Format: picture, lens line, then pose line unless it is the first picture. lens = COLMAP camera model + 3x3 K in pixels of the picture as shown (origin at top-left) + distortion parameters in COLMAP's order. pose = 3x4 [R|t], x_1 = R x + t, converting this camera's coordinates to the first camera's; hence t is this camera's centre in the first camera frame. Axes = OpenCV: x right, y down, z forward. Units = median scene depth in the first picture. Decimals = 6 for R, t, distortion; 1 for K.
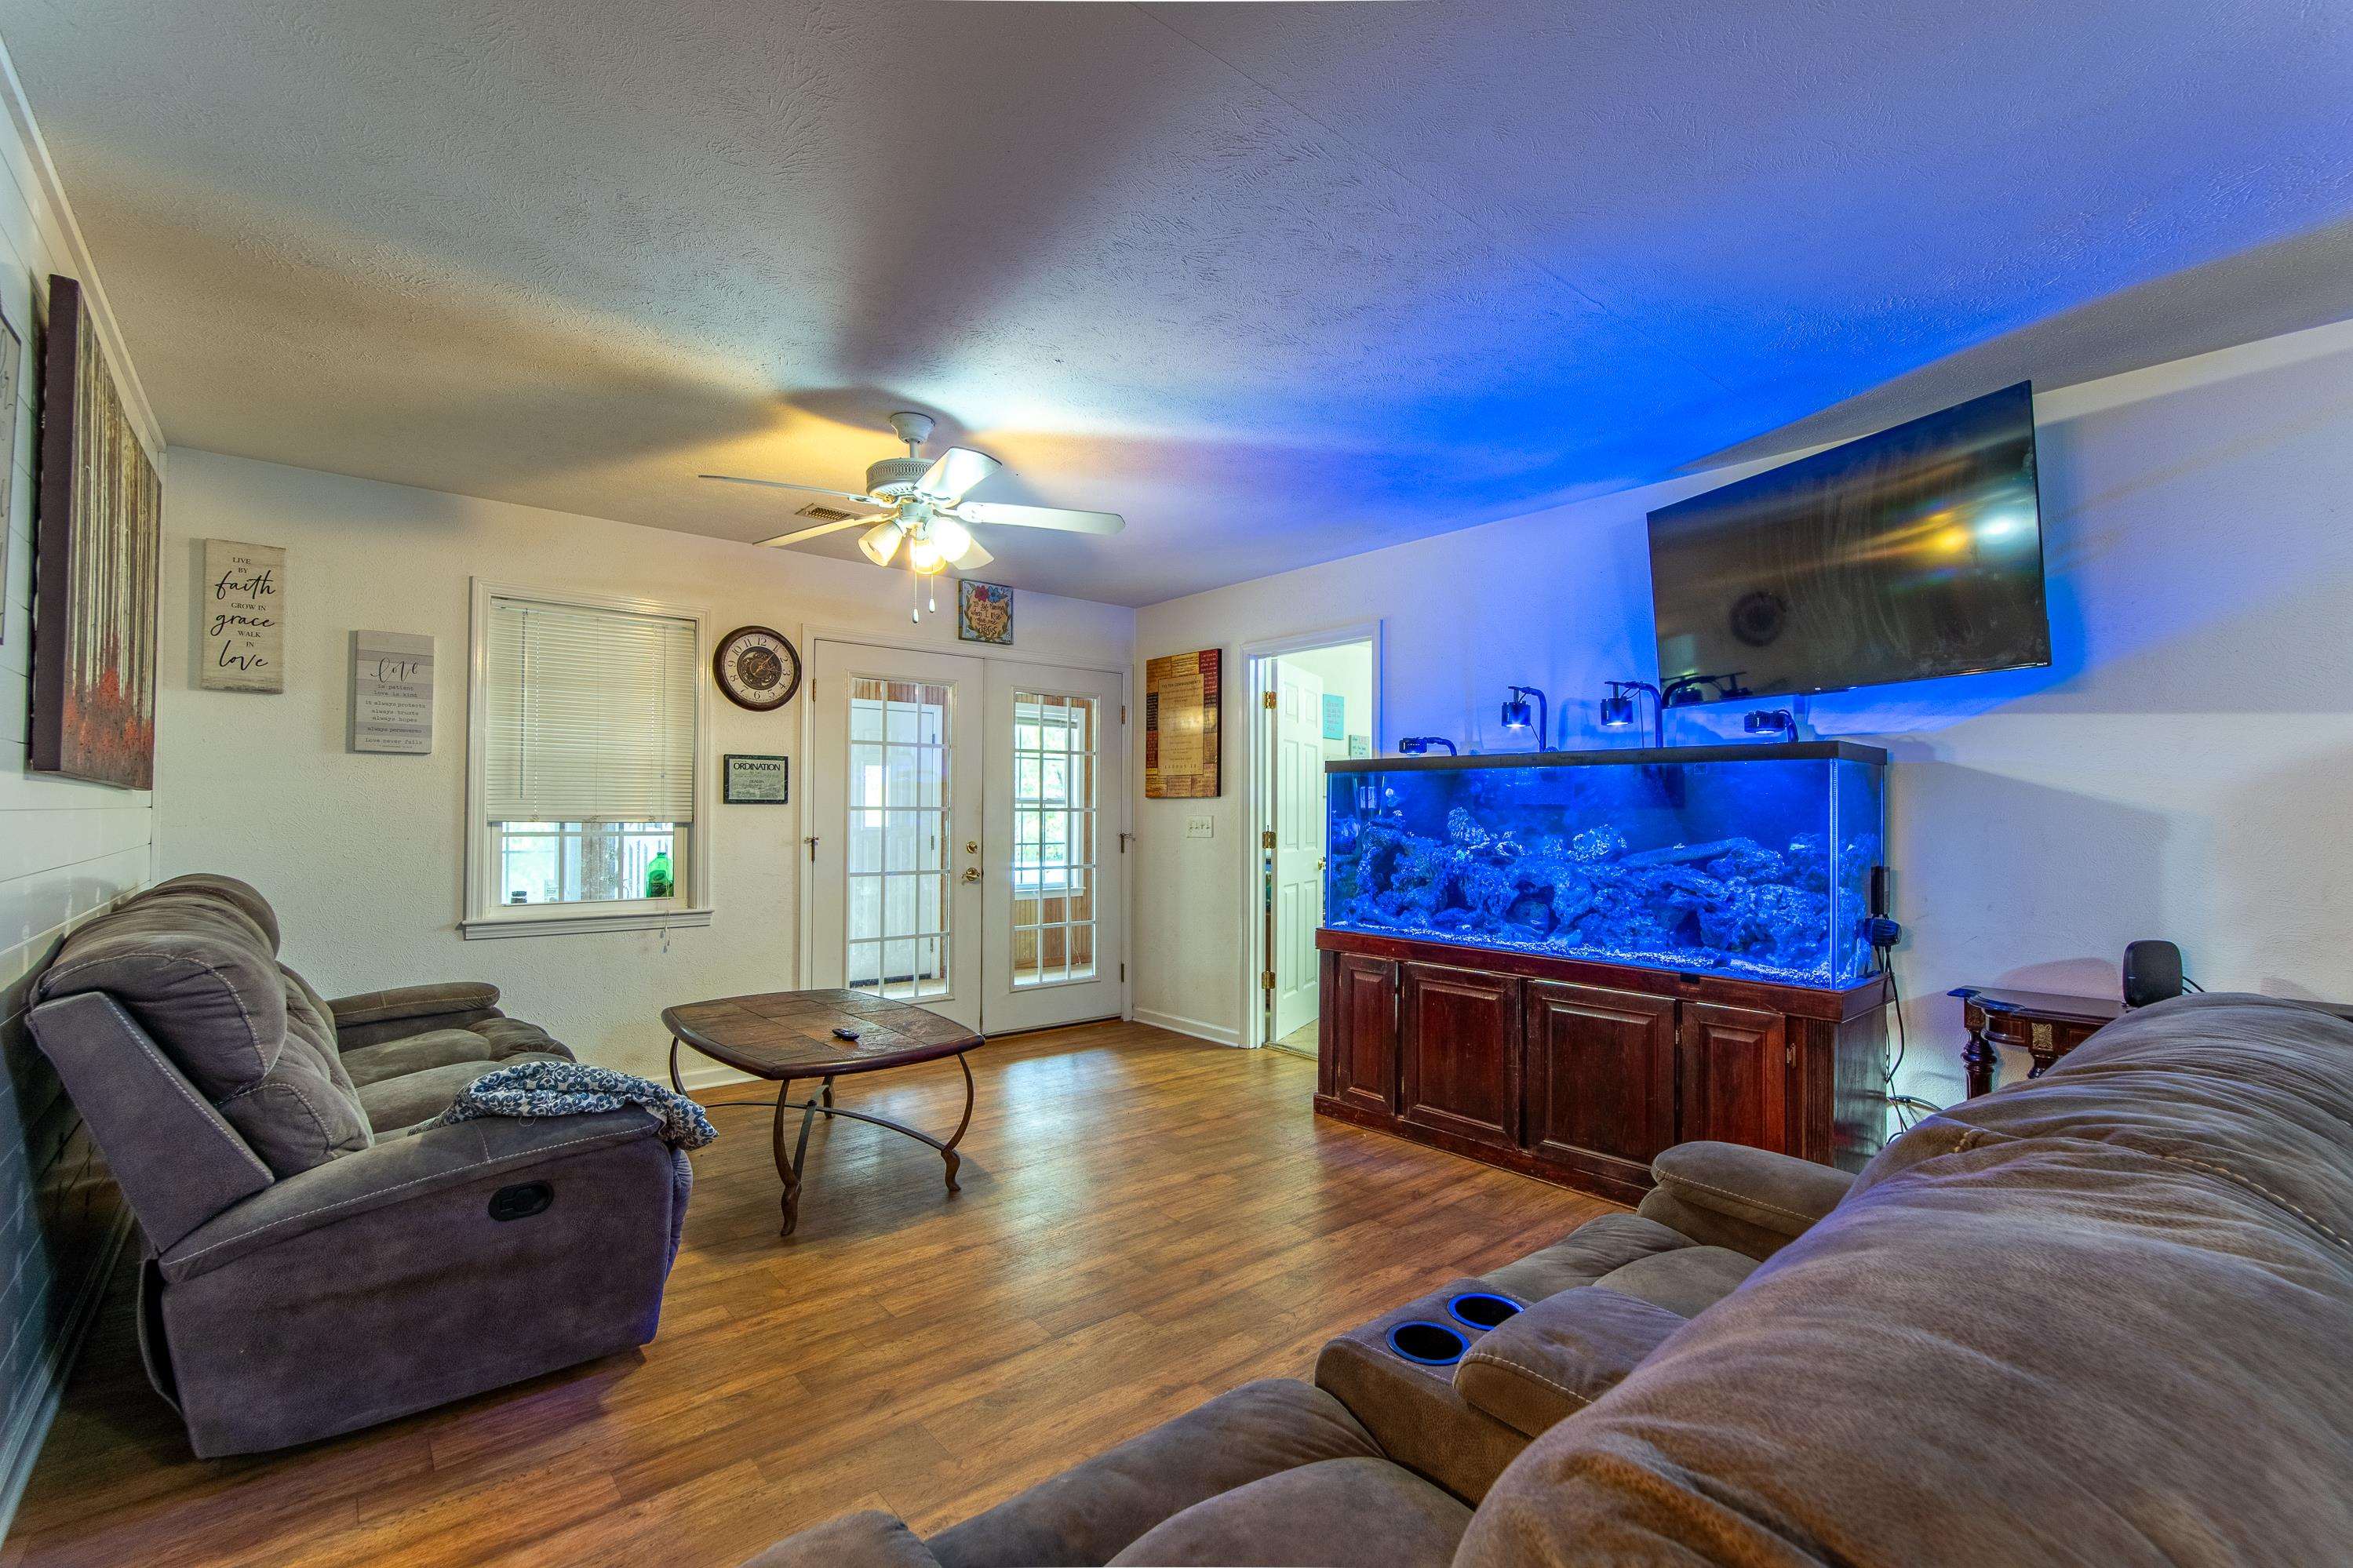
lens RADIAL K [[1024.2, 0, 1176.9], [0, 1024.2, 795.2], [0, 0, 1]] dist [0.001209, -0.000033]
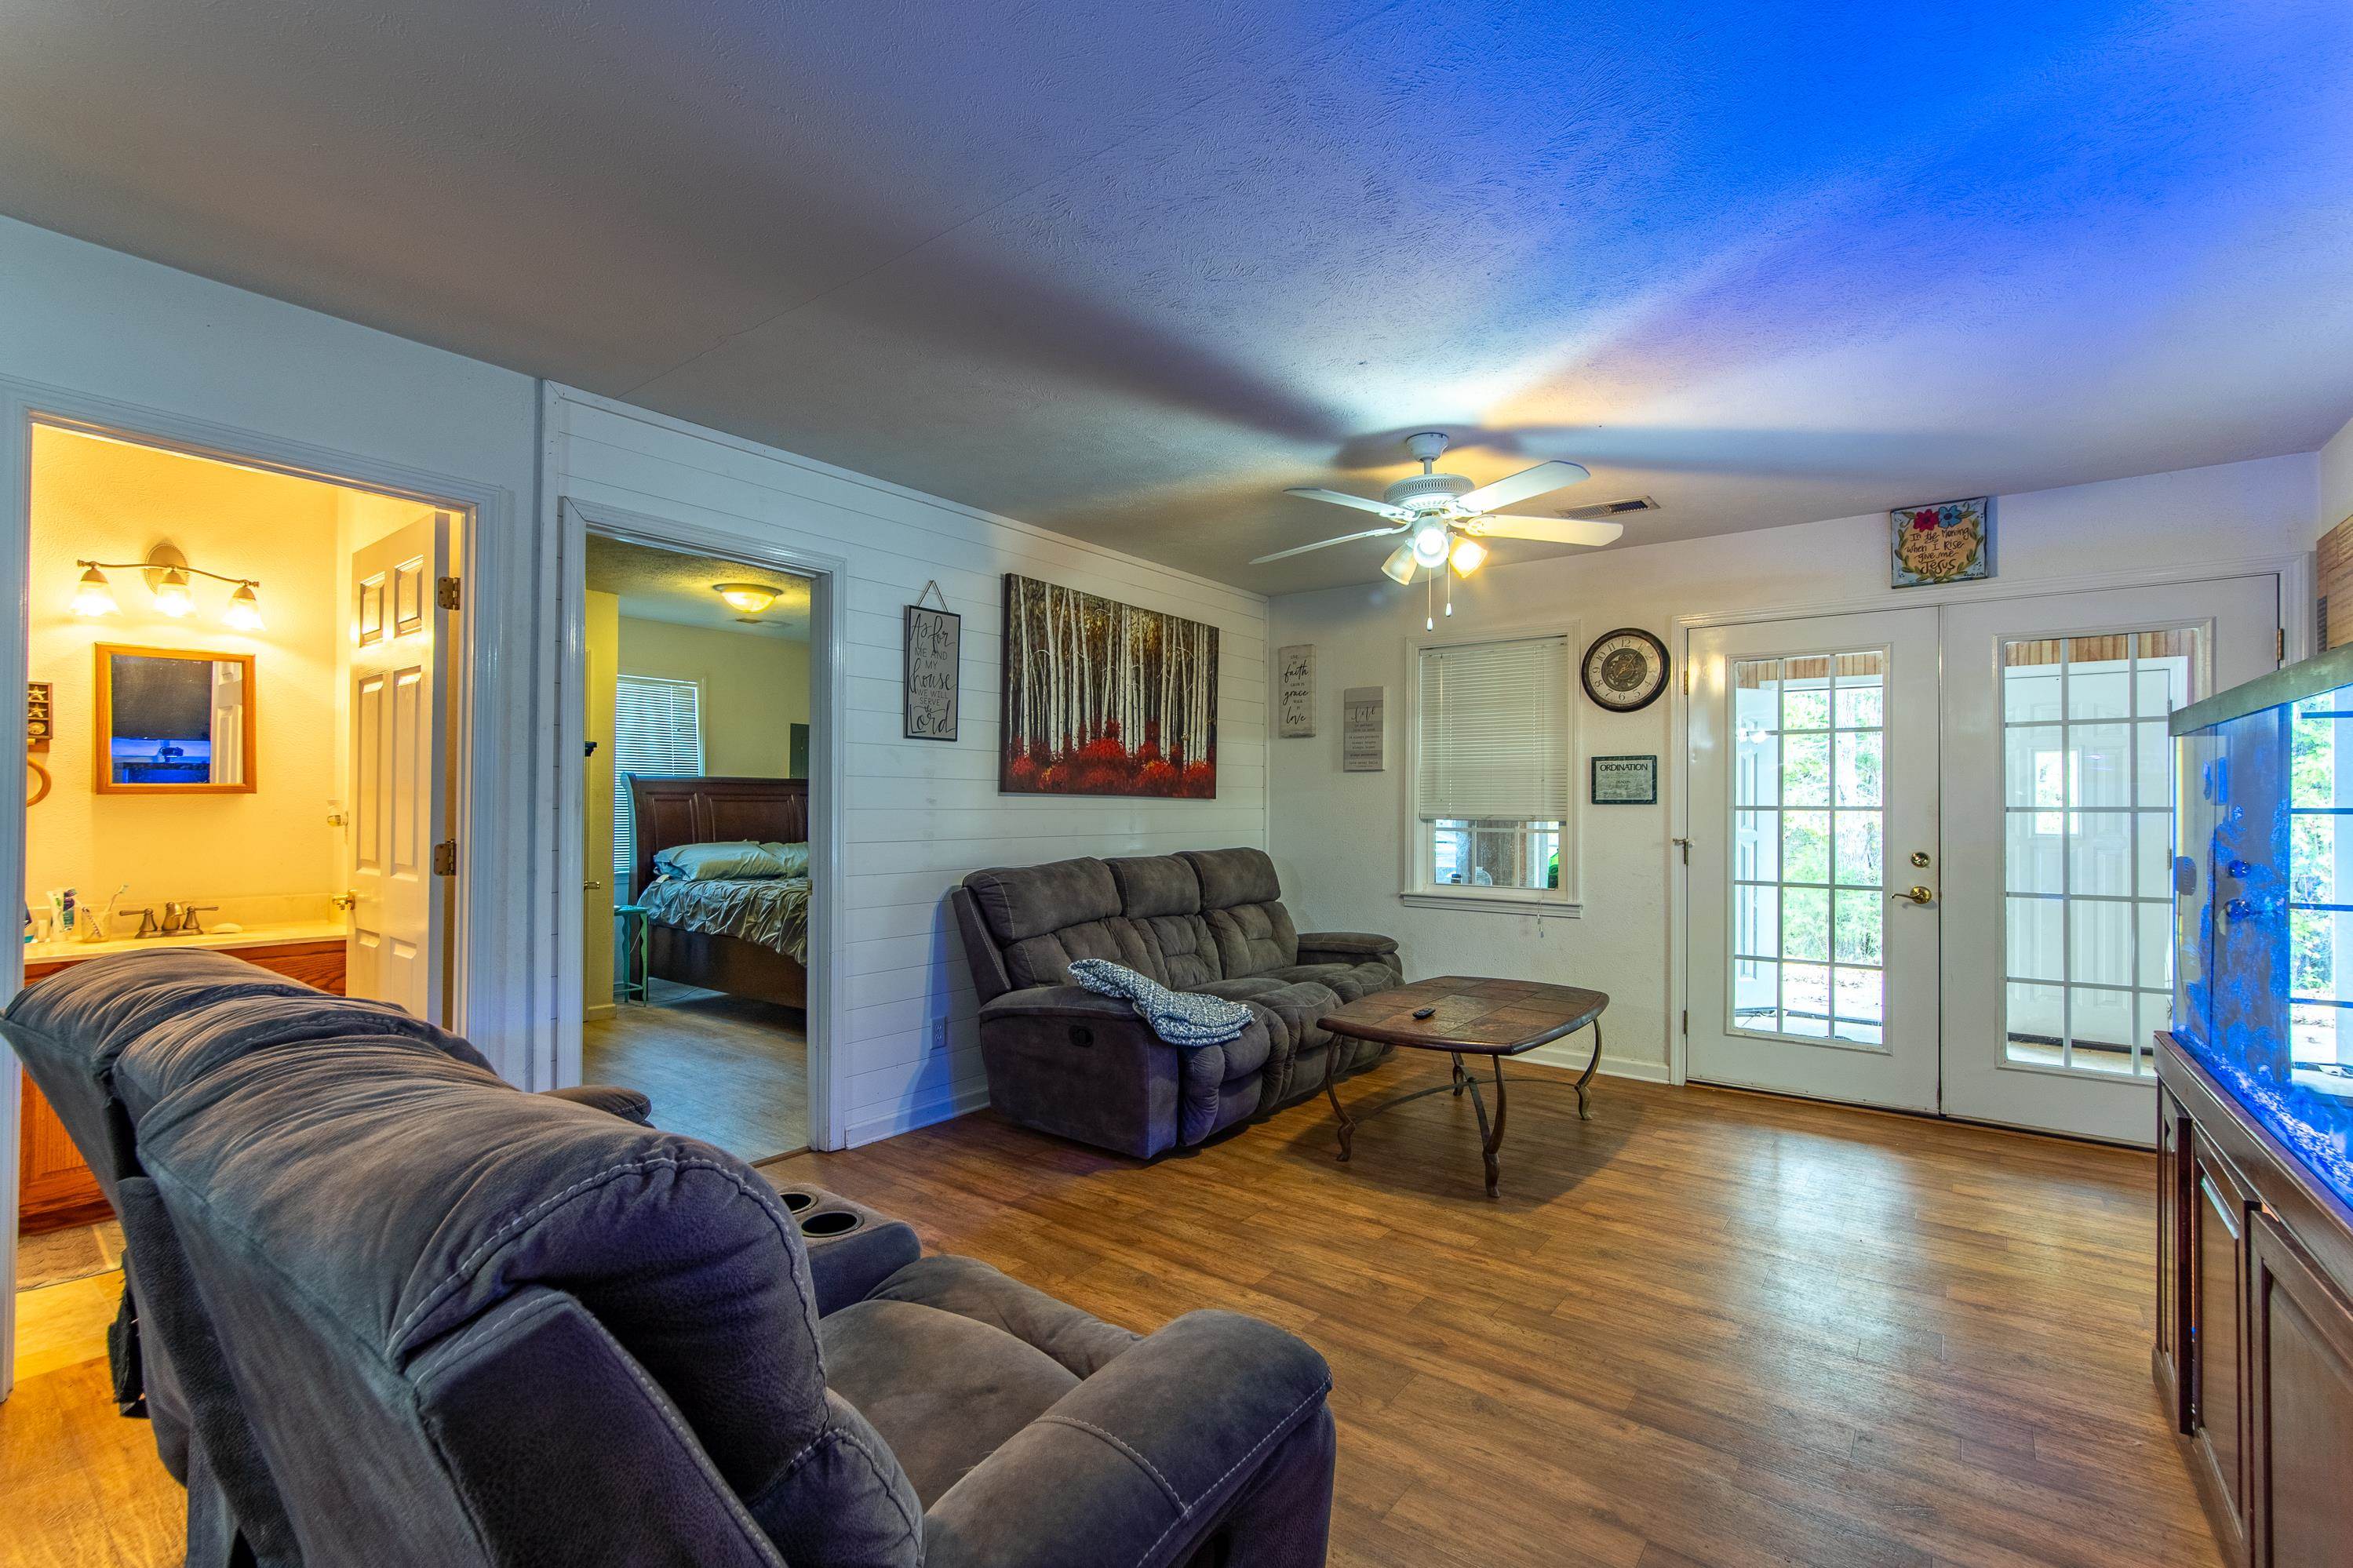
lens RADIAL K [[1024.2, 0, 1176.9], [0, 1024.2, 795.2], [0, 0, 1]] dist [0.001209, -0.000033]
pose [[0.221210, -0.015746, -0.975099, 0.507431], [0.012800, 0.999830, -0.013242, 0.007835], [0.975142, -0.009552, 0.221374, 0.367279]]
